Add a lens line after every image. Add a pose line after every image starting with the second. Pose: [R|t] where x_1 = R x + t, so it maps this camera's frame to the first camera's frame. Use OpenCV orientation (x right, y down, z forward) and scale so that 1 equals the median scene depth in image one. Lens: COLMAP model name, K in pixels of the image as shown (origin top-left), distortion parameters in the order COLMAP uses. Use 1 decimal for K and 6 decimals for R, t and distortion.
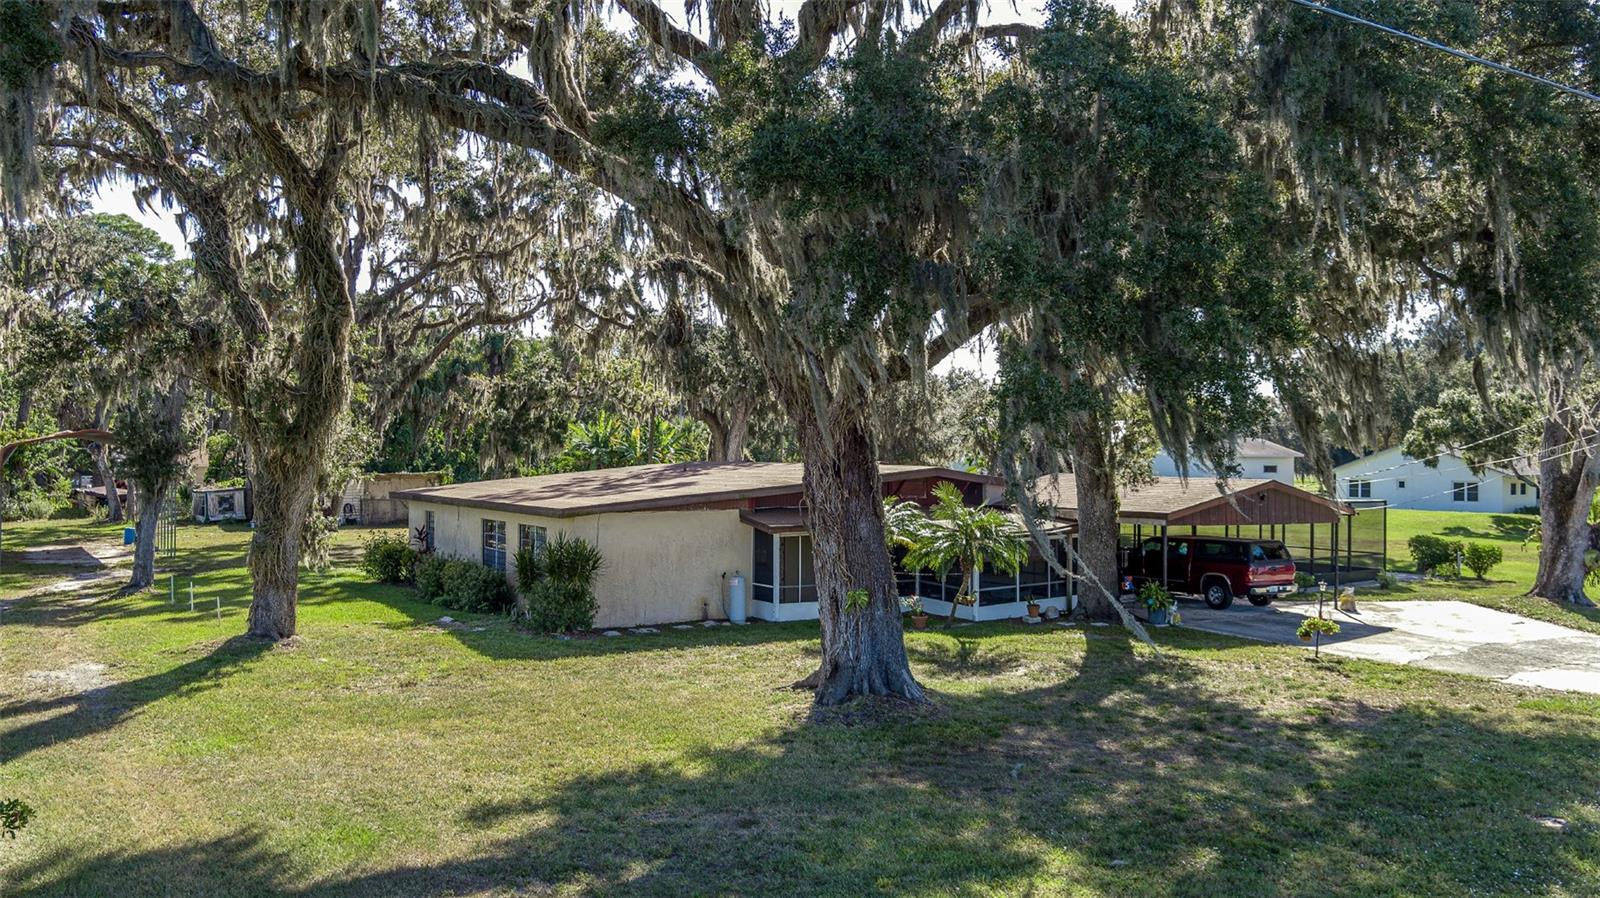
lens RADIAL K [[1278.6, 0, 796.5], [0, 1278.6, 456.2], [0, 0, 1]] dist [-0.058122, 0.004304]
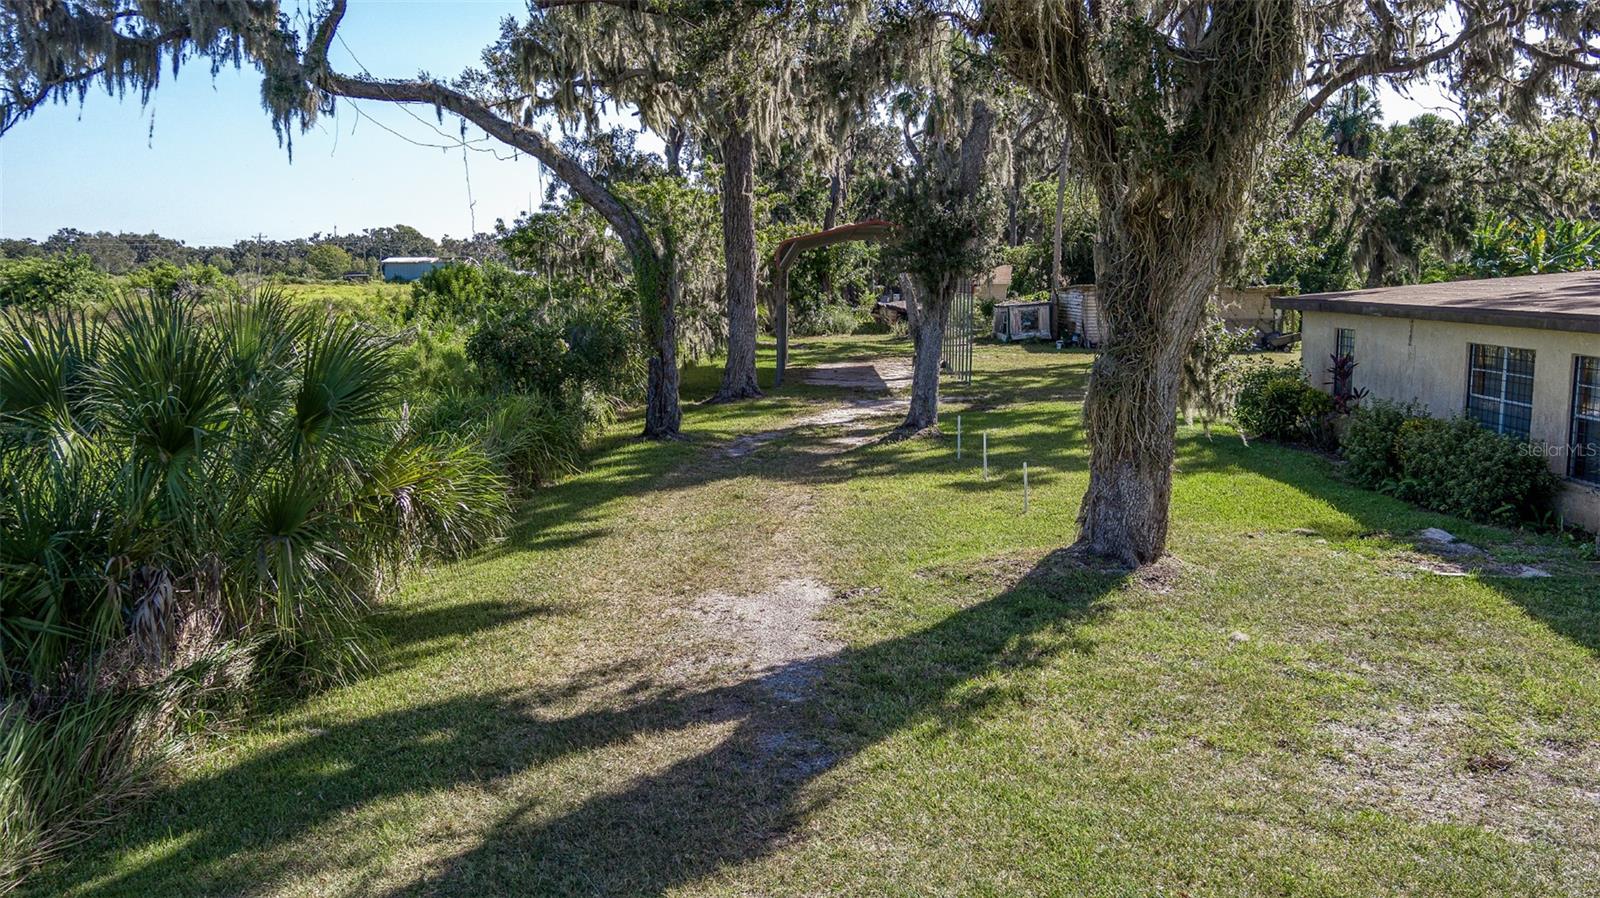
lens RADIAL K [[1278.6, 0, 796.5], [0, 1278.6, 456.2], [0, 0, 1]] dist [-0.058122, 0.004304]
pose [[0.825016, 0.074277, -0.560207, -0.152597], [0.002781, 0.990779, 0.135460, 0.019589], [0.565103, -0.113315, 0.817201, 0.324809]]
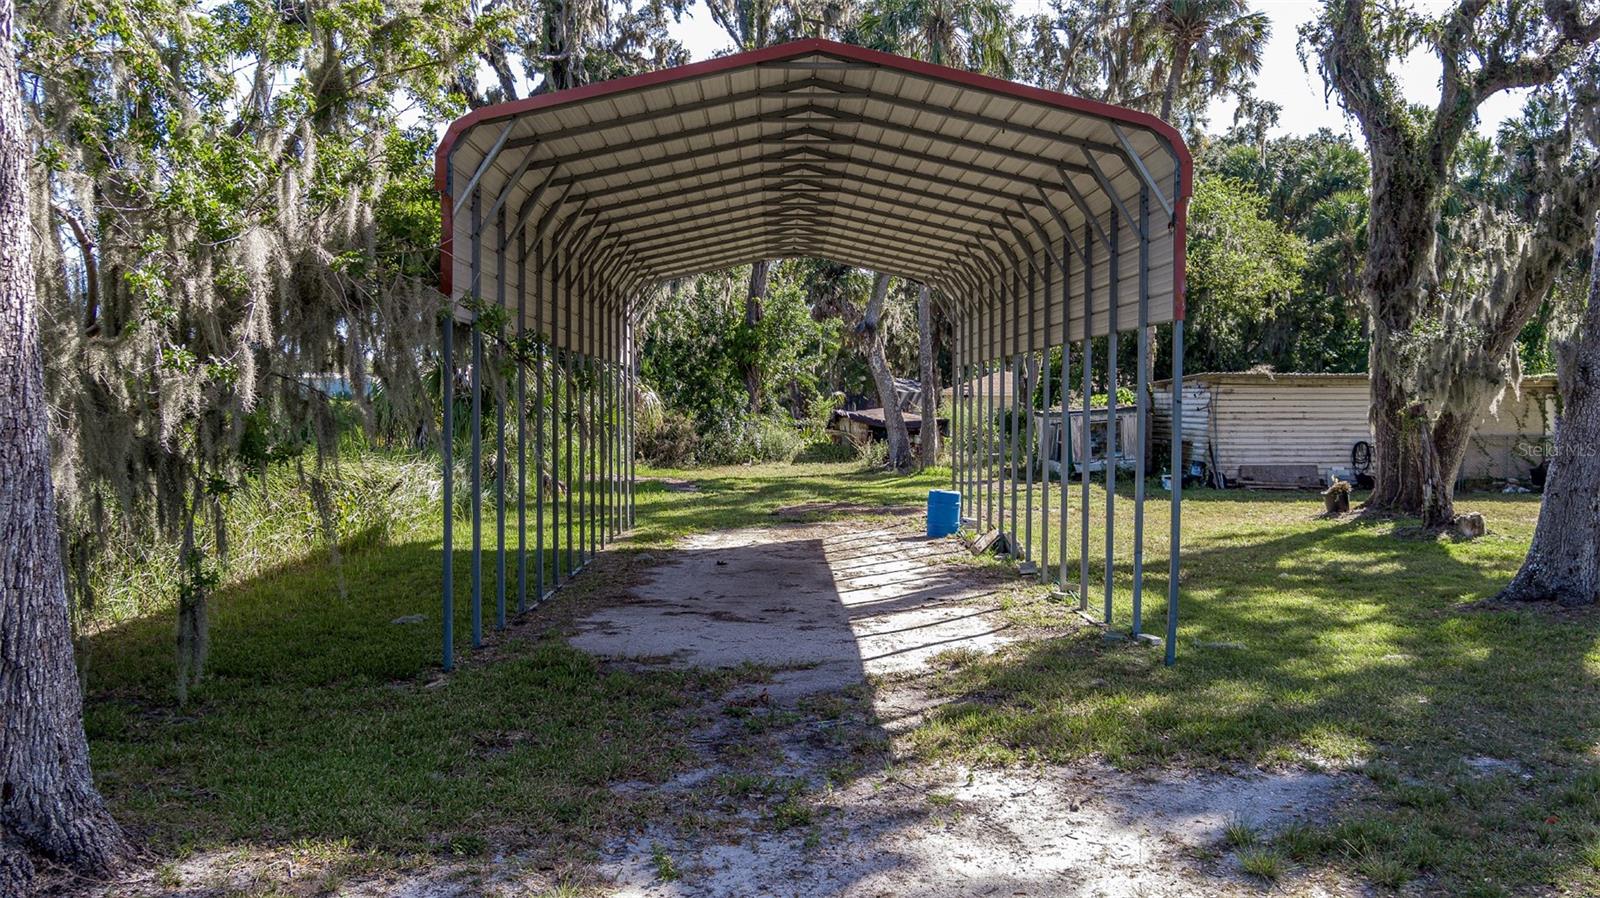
lens RADIAL K [[1278.6, 0, 796.5], [0, 1278.6, 456.2], [0, 0, 1]] dist [-0.058122, 0.004304]
pose [[0.840832, 0.020232, -0.540917, -0.523347], [0.000470, 0.999274, 0.038106, 0.047184], [0.541295, -0.032295, 0.840212, 0.954642]]
